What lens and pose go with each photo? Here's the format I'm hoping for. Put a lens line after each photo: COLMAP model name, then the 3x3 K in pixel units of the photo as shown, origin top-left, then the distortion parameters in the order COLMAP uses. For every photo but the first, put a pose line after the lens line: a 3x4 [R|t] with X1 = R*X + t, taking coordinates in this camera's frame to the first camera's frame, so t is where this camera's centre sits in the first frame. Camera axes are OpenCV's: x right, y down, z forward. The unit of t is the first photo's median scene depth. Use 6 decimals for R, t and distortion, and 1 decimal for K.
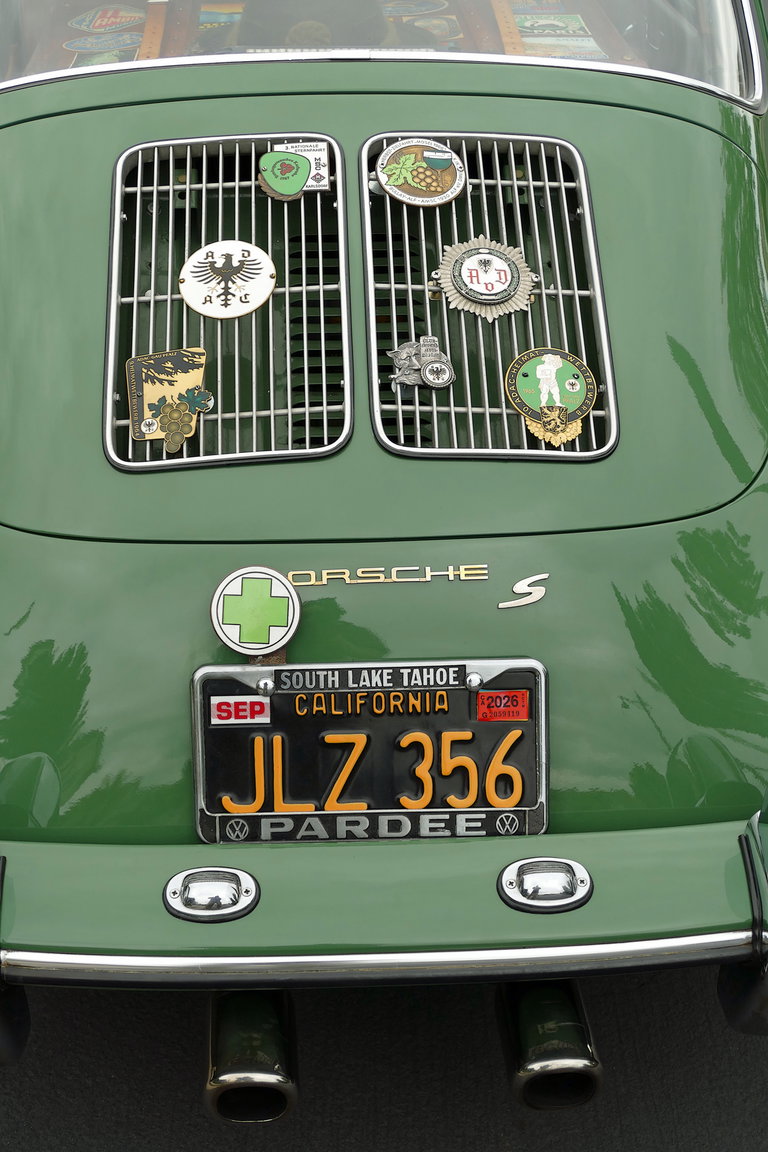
lens RADIAL K [[1618.8, 0, 383.9], [0, 1618.8, 576.0], [0, 0, 1]] dist [-0.116371, 0.000000]
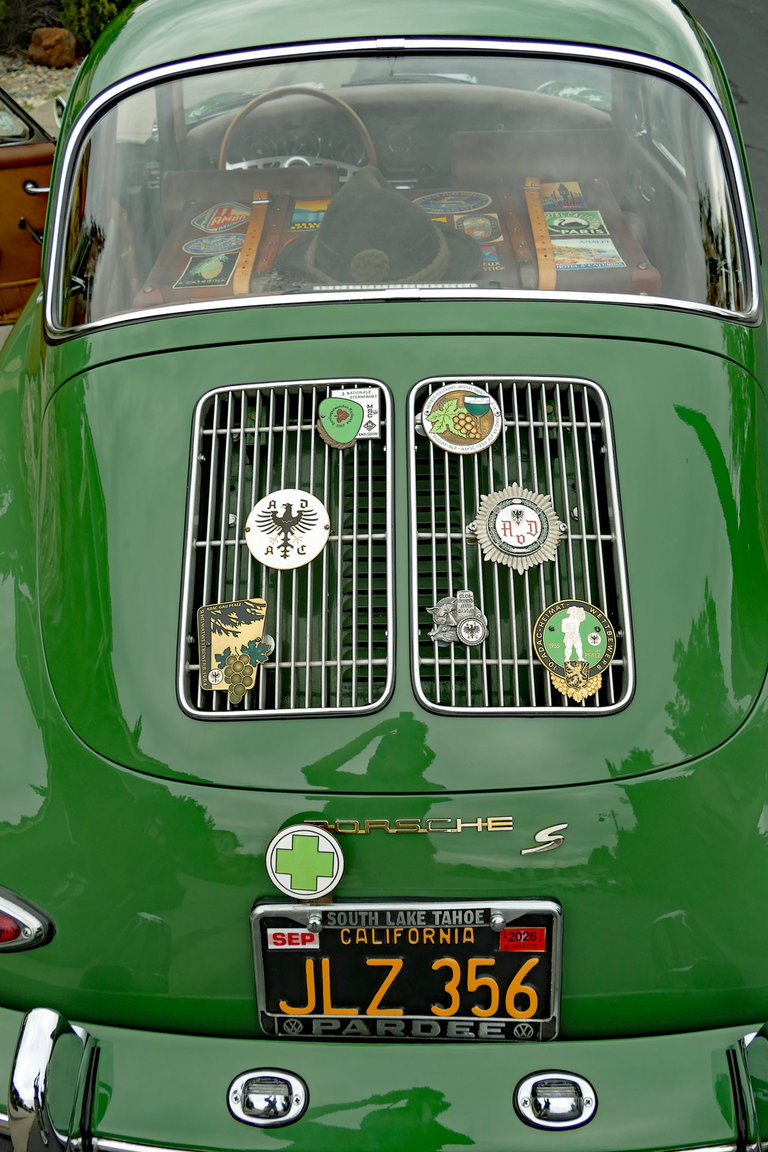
lens RADIAL K [[895.2, 0, 382.1], [0, 895.2, 575.6], [0, 0, 1]] dist [-0.041835, 0.005476]
pose [[0.997019, 0.014312, -0.075811, 0.017851], [-0.003083, 0.989249, 0.146206, -0.253263], [0.077089, -0.145537, 0.986345, 0.396029]]
